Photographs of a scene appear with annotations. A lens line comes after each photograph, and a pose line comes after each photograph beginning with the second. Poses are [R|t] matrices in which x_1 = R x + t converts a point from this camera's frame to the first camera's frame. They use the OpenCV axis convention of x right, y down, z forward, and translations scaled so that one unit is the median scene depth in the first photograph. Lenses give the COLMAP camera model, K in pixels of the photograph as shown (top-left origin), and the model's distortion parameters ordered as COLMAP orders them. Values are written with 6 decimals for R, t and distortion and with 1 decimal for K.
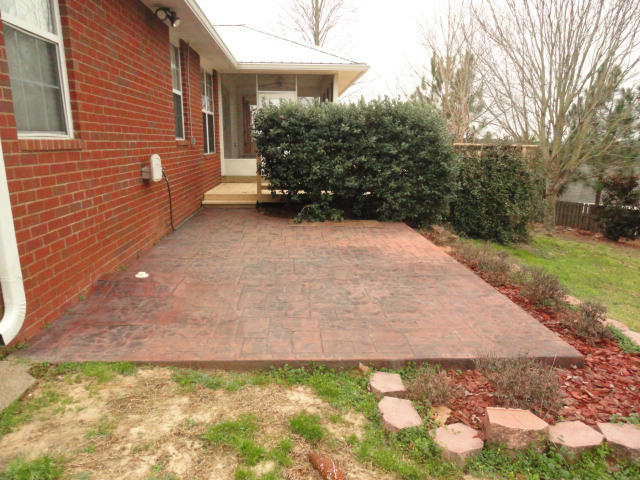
lens RADIAL K [[448.5, 0, 320.0], [0, 448.5, 240.0], [0, 0, 1]] dist [0.003543, 0.008474]
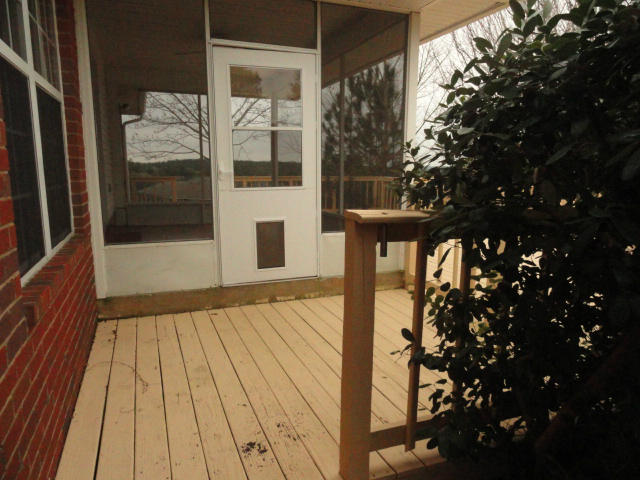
lens RADIAL K [[448.5, 0, 320.0], [0, 448.5, 240.0], [0, 0, 1]] dist [0.003543, 0.008474]
pose [[0.954259, -0.050795, 0.294635, -0.163137], [0.066751, 0.996784, -0.044345, -0.162224], [-0.291435, 0.061984, 0.954580, 0.659189]]
